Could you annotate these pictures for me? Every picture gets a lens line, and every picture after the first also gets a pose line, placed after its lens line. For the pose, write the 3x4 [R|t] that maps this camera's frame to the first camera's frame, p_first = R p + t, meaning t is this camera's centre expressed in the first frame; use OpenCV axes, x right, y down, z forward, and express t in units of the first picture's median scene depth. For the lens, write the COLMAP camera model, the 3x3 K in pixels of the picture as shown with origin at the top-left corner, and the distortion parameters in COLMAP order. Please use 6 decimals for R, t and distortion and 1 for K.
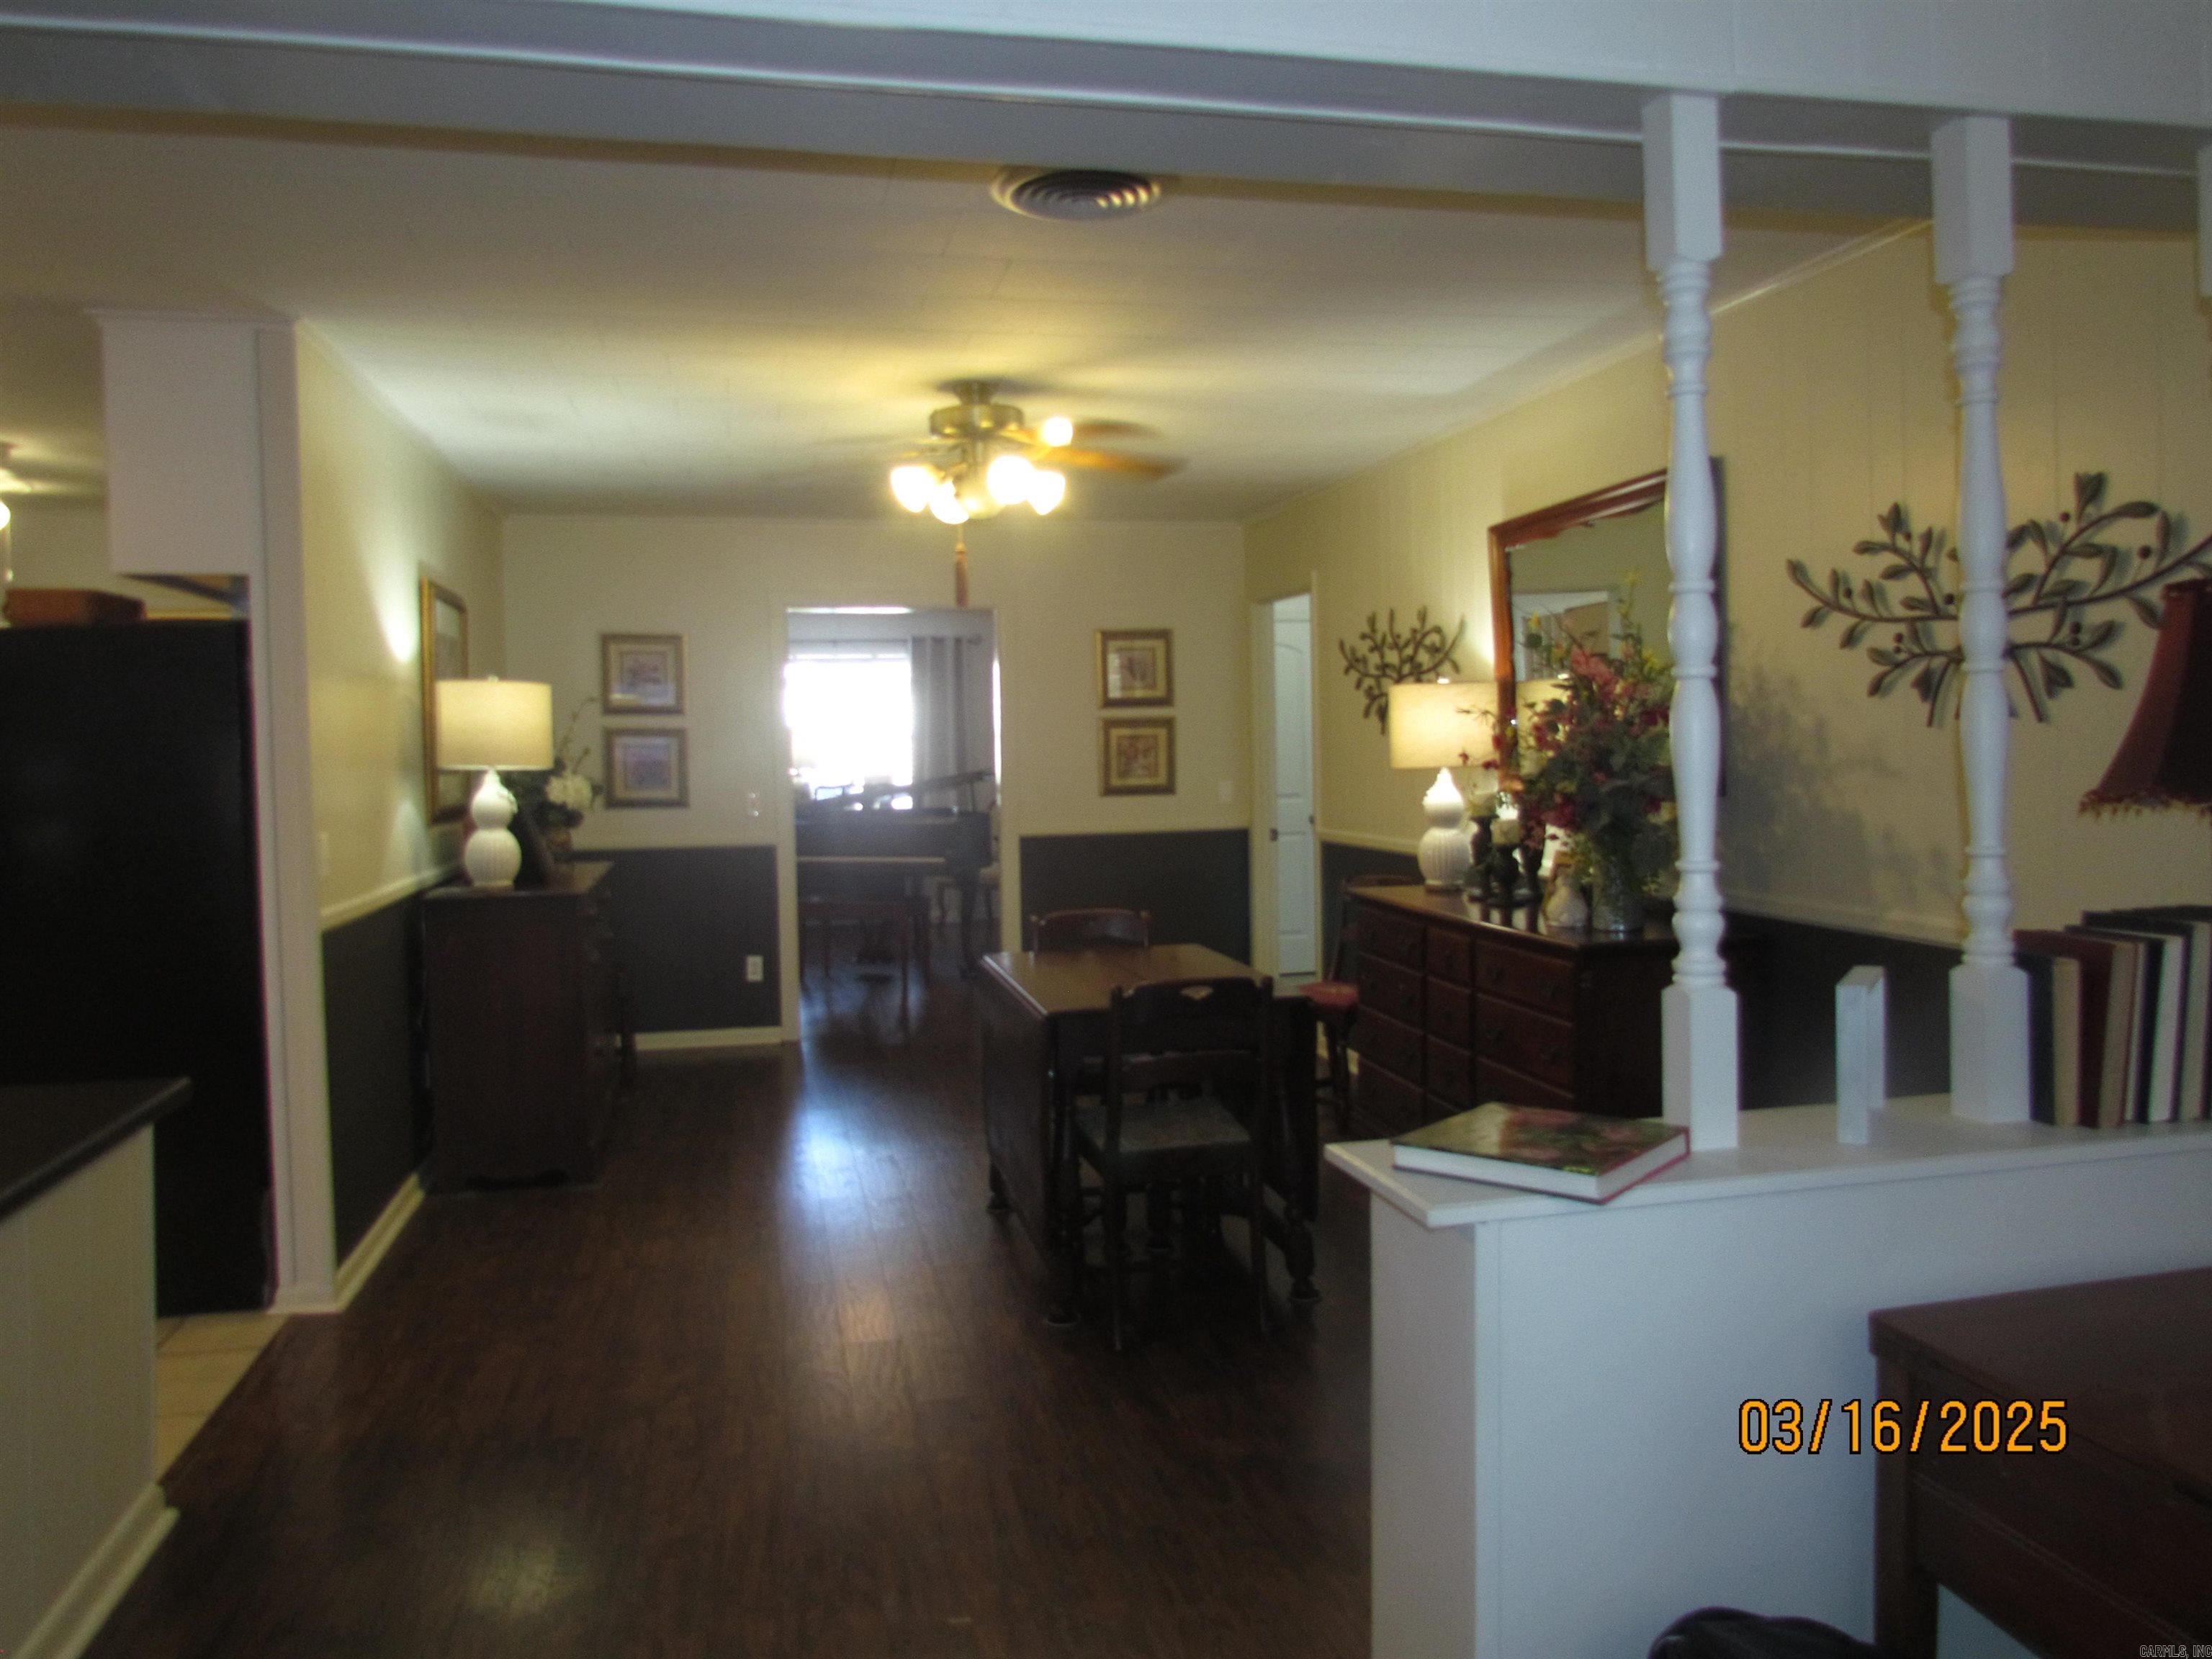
lens RADIAL K [[1597.3, 0, 1099.4], [0, 1597.3, 822.1], [0, 0, 1]] dist [-0.014687, -0.001566]
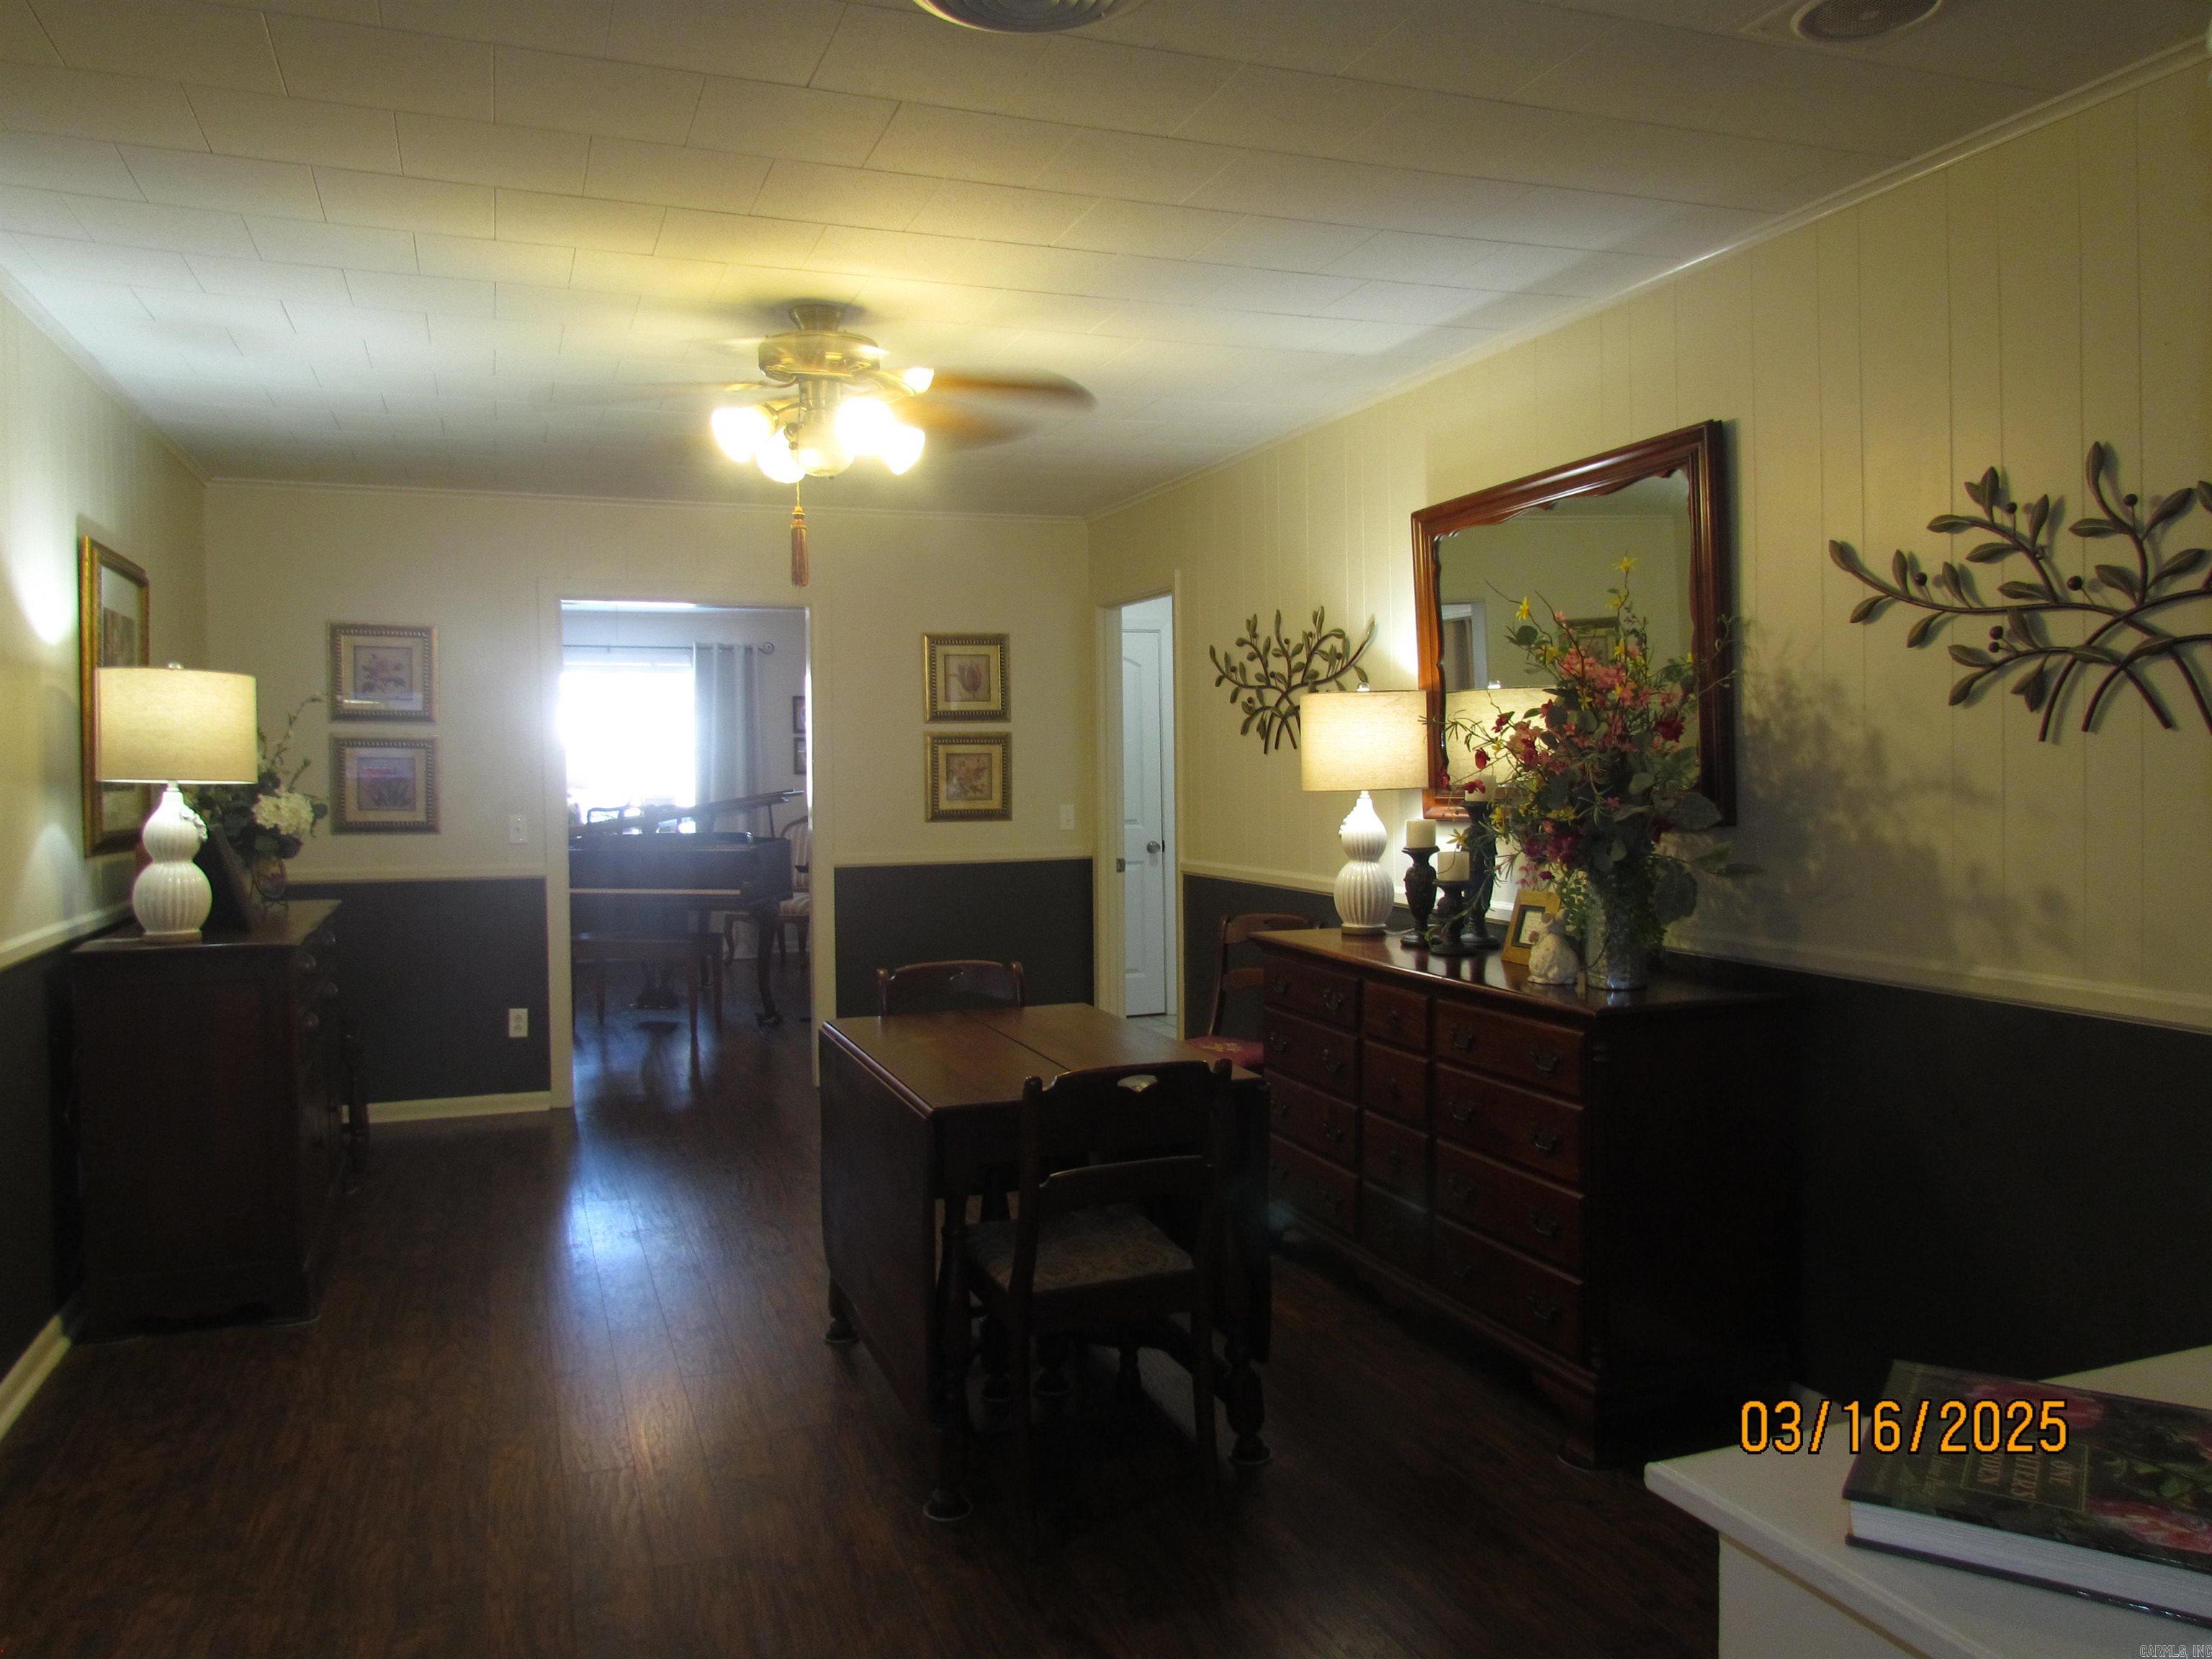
lens RADIAL K [[1597.3, 0, 1108.9], [0, 1597.3, 818.5], [0, 0, 1]] dist [-0.014687, -0.001566]
pose [[0.989279, 0.004345, 0.145974, -0.045021], [-0.001744, 0.999837, -0.017945, -0.003498], [-0.146029, 0.017498, 0.989126, 0.174588]]
